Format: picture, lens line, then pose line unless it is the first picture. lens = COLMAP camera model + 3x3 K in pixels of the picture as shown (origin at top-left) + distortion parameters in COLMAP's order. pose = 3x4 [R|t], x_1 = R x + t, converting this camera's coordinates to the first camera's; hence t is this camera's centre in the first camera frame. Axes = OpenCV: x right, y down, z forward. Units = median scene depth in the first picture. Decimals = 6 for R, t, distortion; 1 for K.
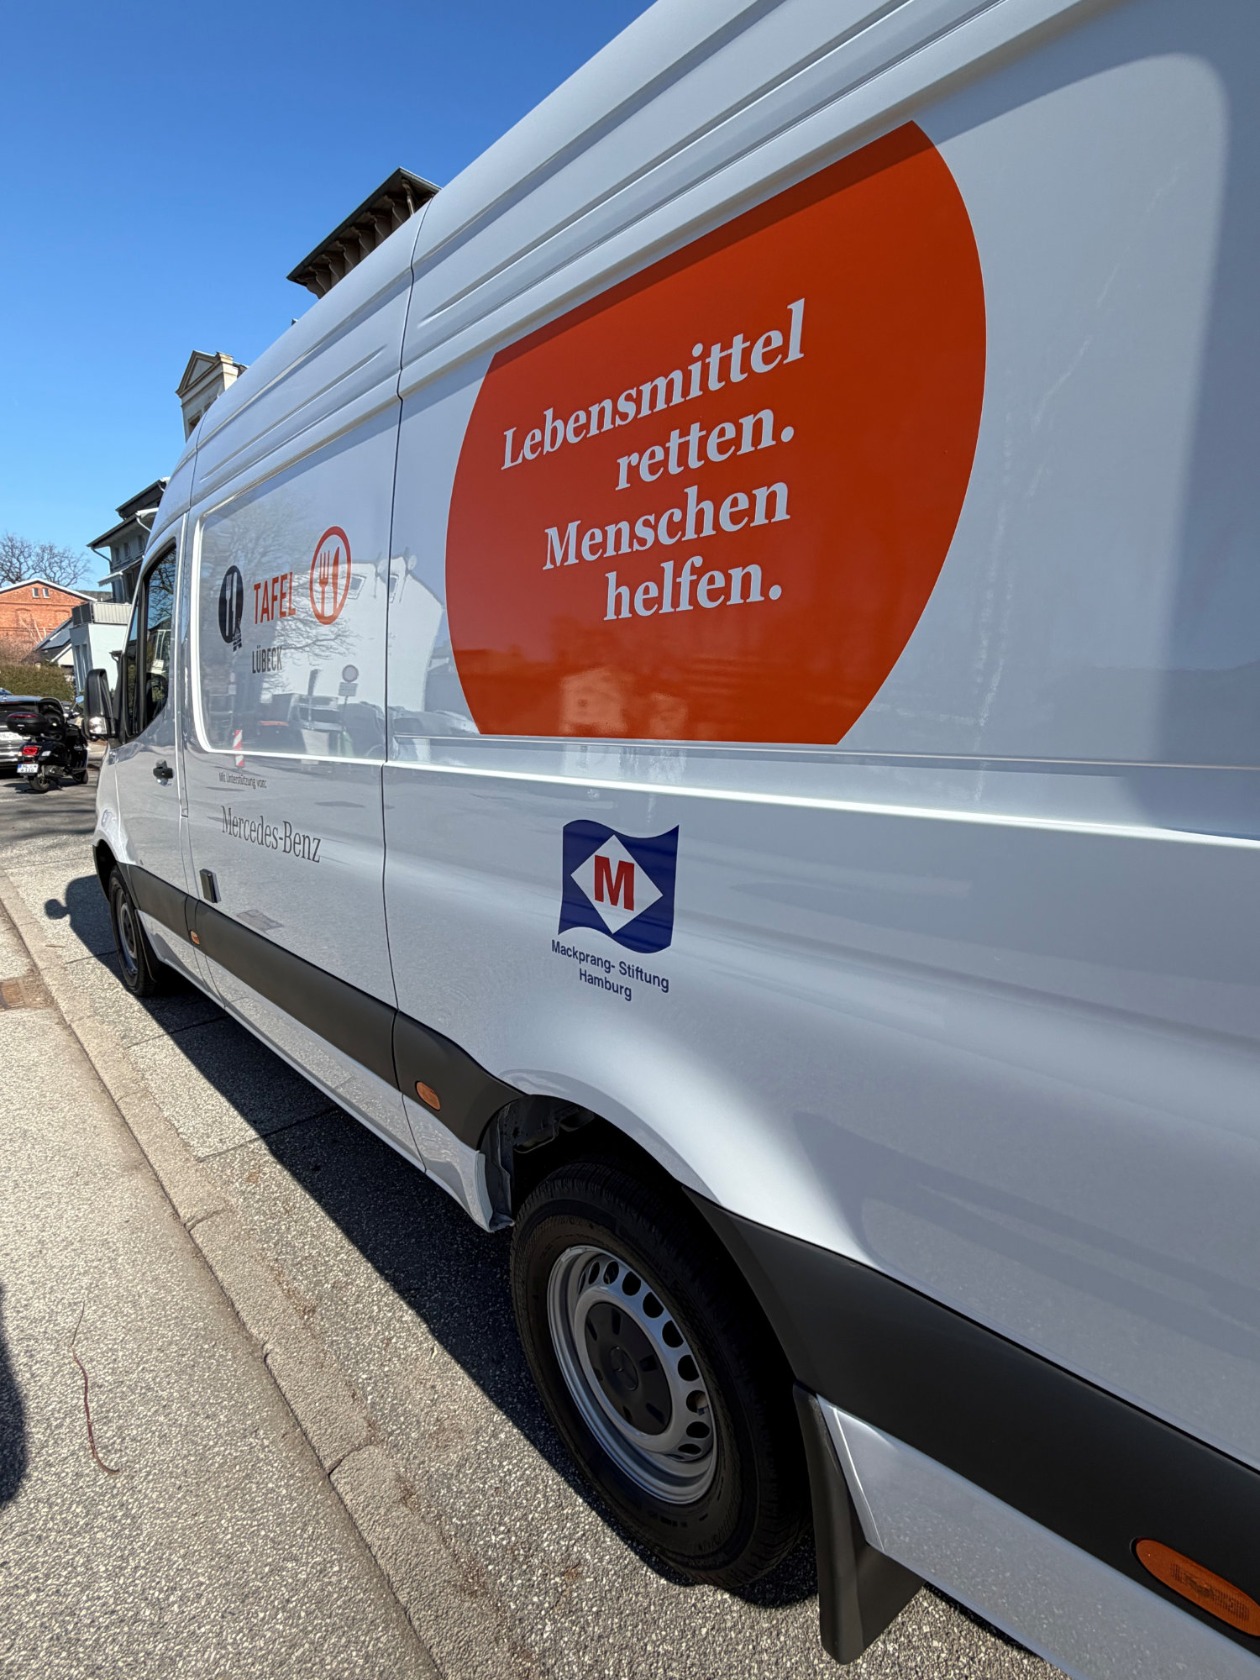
lens RADIAL K [[790.8, 0, 631.3], [0, 790.8, 838.1], [0, 0, 1]] dist [0.000687, 0.000327]
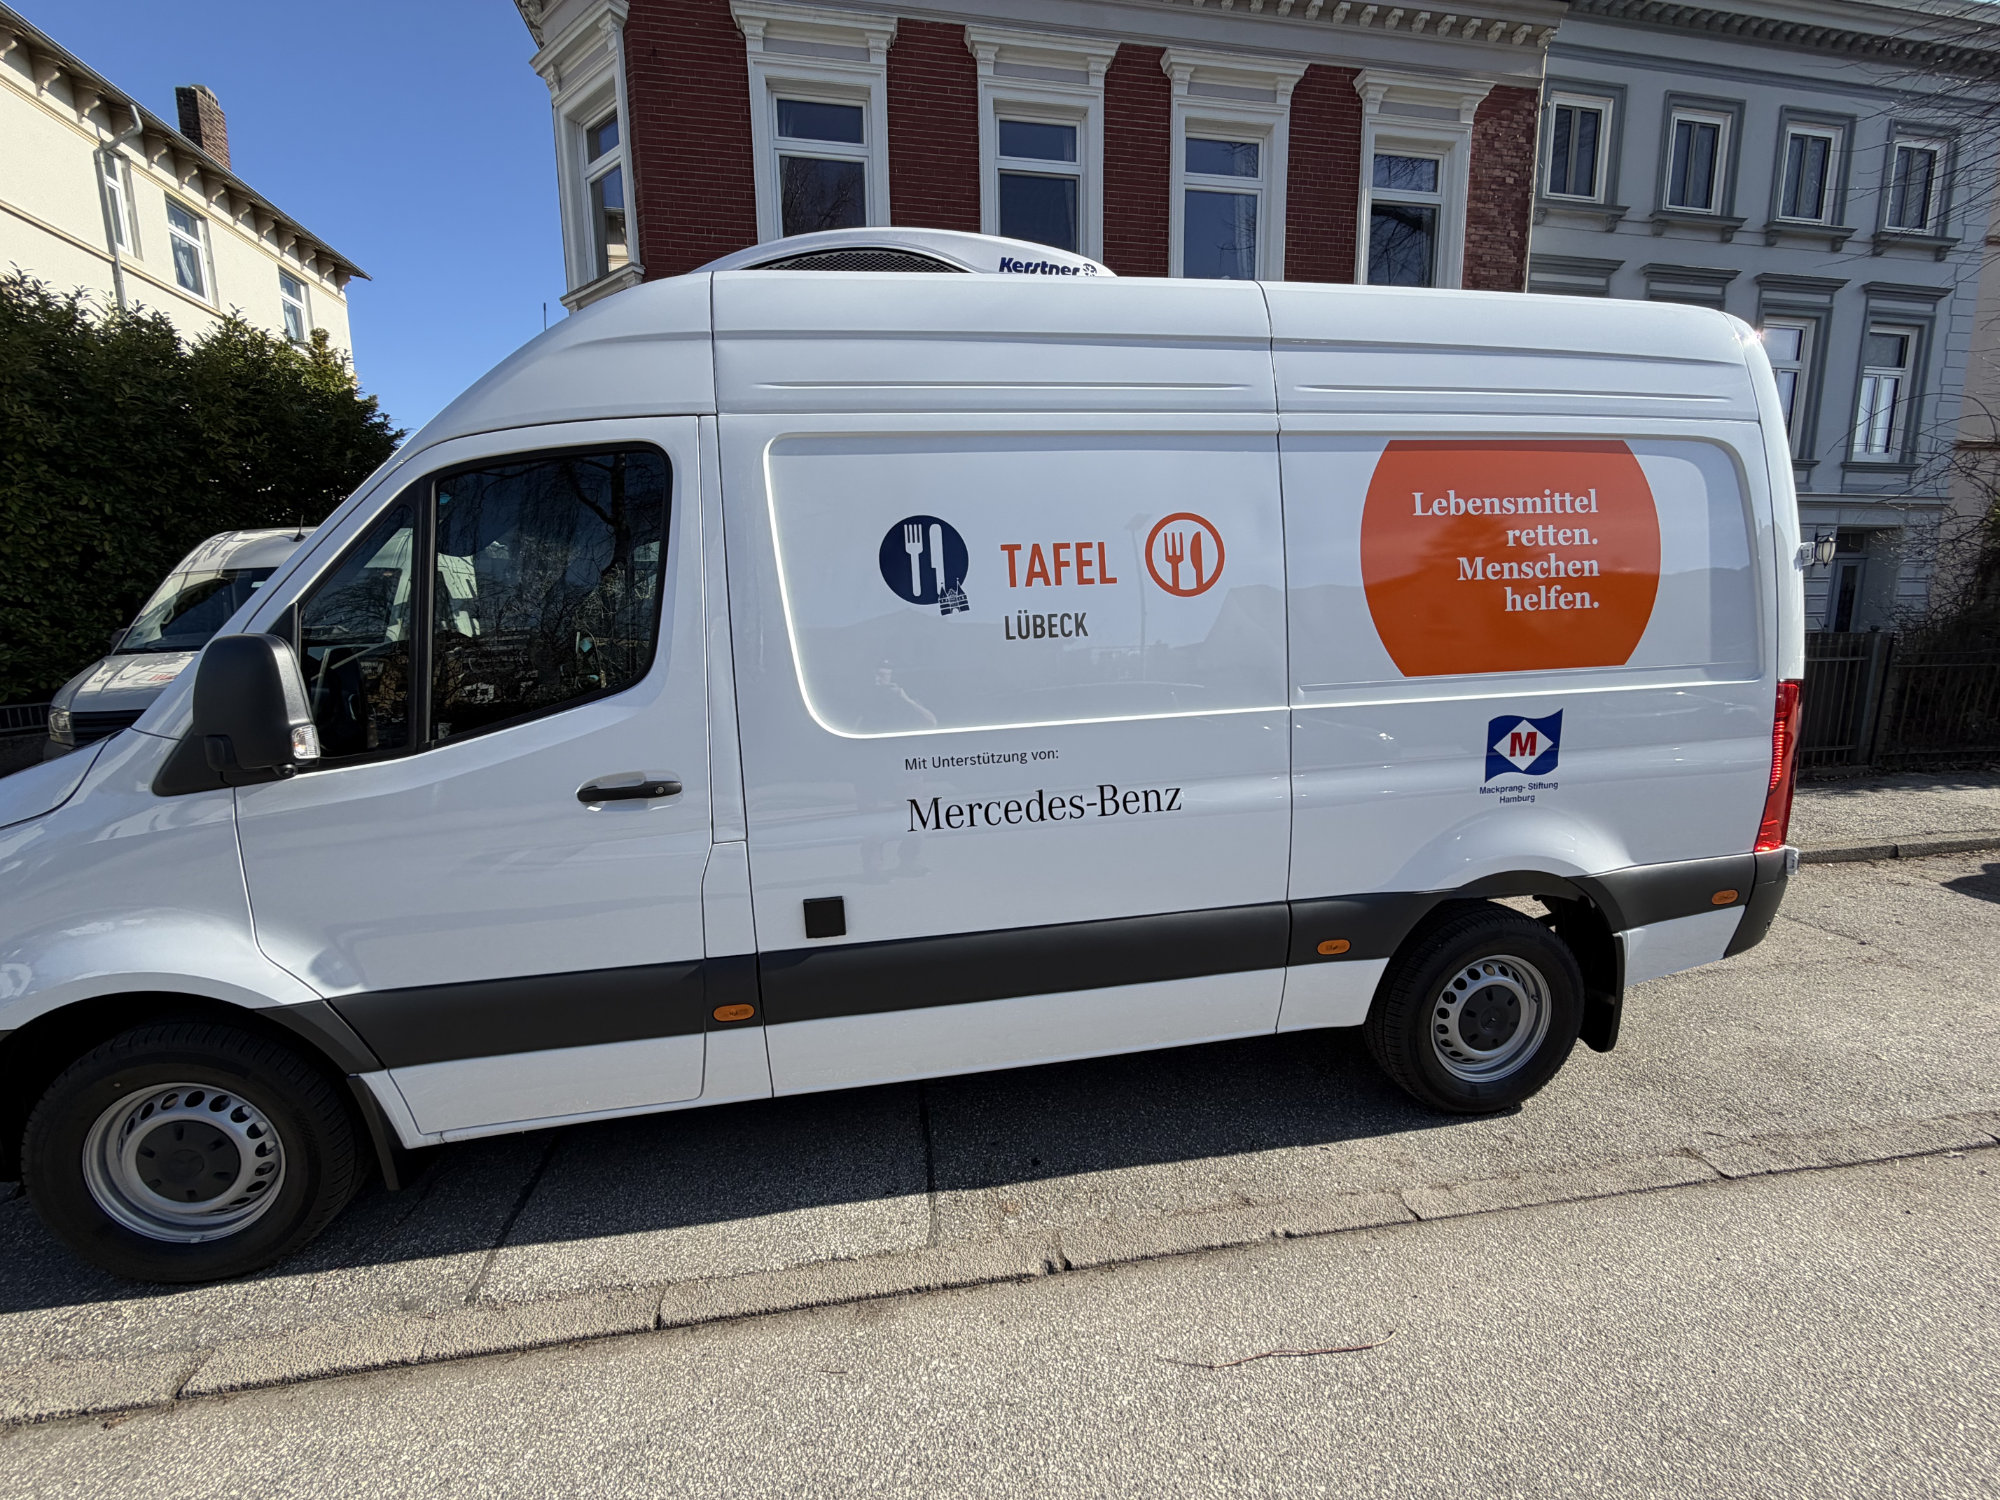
lens RADIAL K [[803.7, 0, 997.7], [0, 803.7, 750.5], [0, 0, 1]] dist [0.002376, 0.000064]
pose [[0.560193, -0.133685, 0.817504, -2.453584], [0.166851, 0.984875, 0.046721, -0.245837], [-0.811384, 0.110229, 0.574025, 0.943923]]
